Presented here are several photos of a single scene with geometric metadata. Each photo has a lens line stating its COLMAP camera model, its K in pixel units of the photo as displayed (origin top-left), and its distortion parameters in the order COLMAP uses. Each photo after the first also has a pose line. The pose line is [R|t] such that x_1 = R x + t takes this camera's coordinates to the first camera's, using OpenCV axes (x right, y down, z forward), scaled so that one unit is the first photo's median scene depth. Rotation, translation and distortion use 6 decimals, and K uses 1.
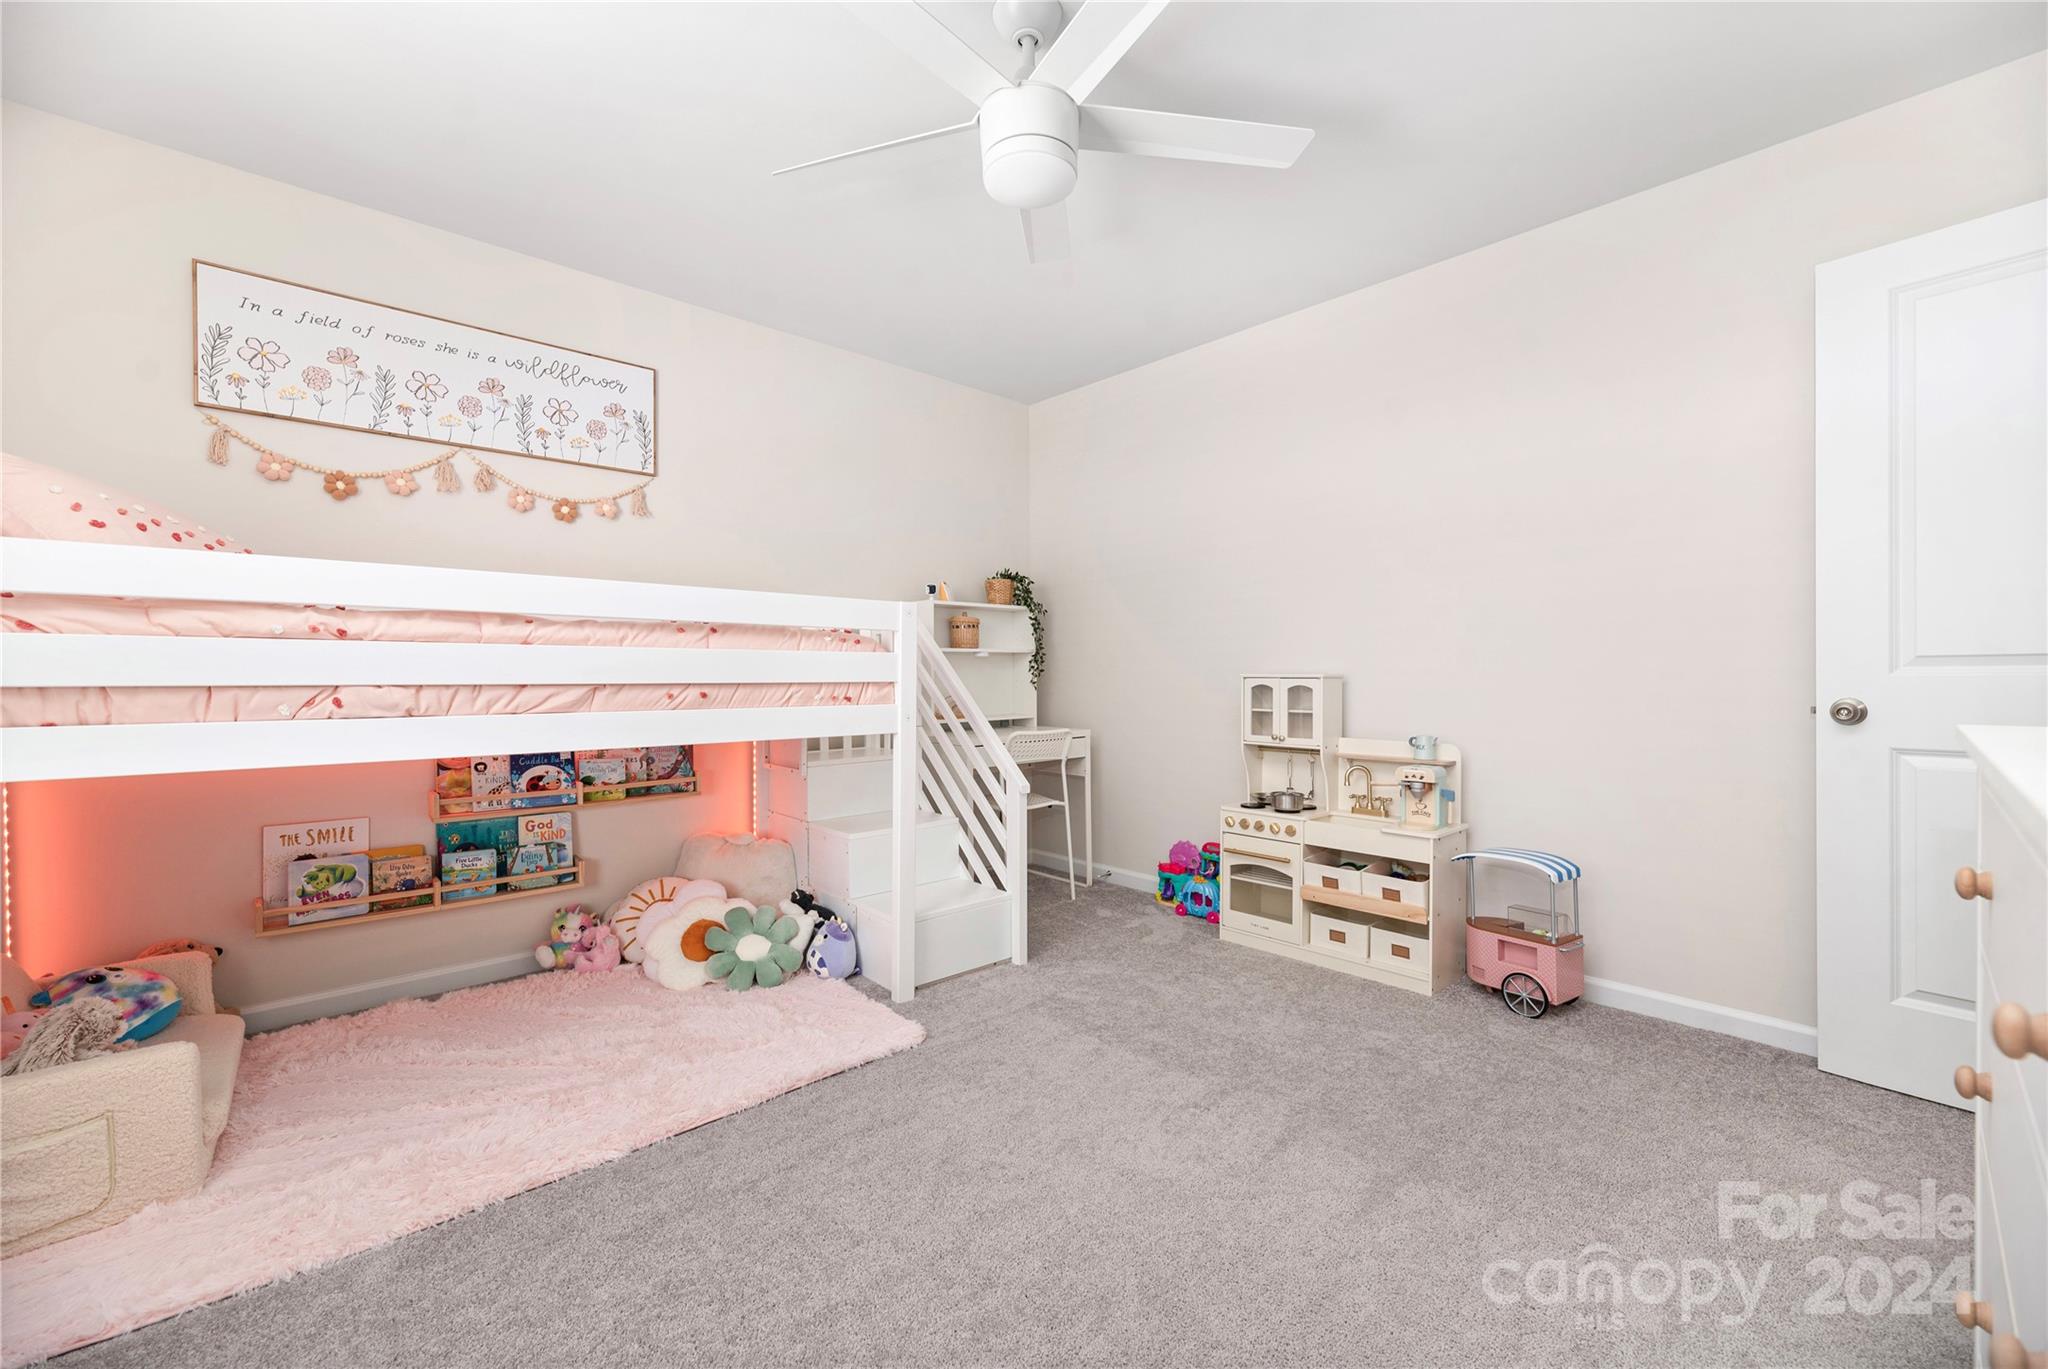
lens RADIAL K [[826.3, 0, 1027.4], [0, 826.3, 677.9], [0, 0, 1]] dist [0.015247, -0.000050]
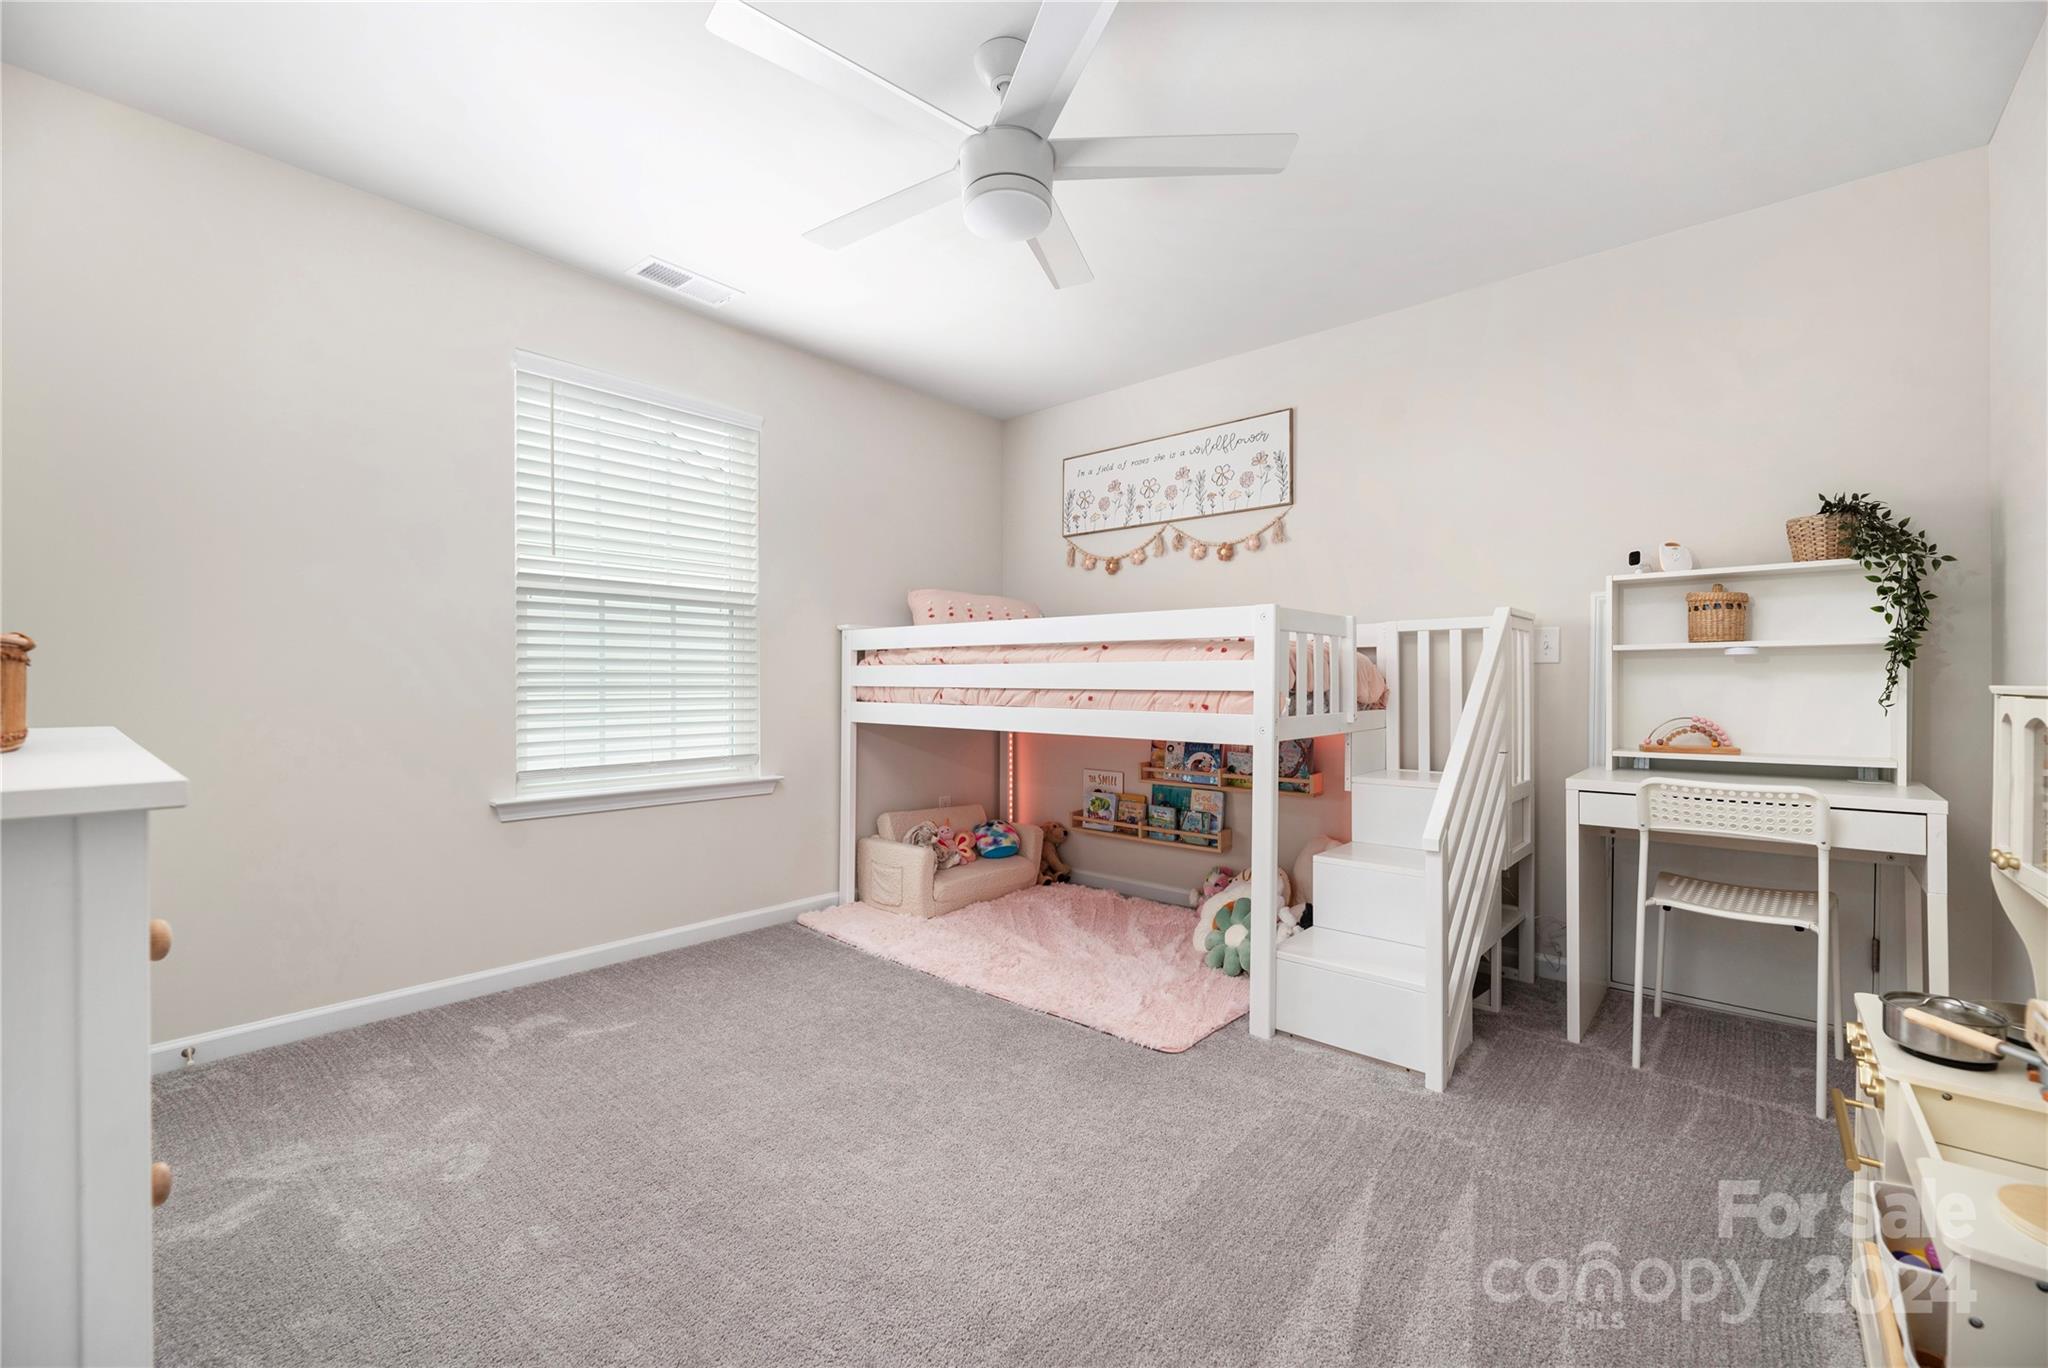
lens RADIAL K [[828.2, 0, 1035.6], [0, 828.2, 684.5], [0, 0, 1]] dist [0.001150, 0.000020]
pose [[0.128161, 0.004611, -0.991743, 0.698028], [-0.006991, 0.999969, 0.003746, -0.004007], [0.991729, 0.006453, 0.128189, 0.596842]]
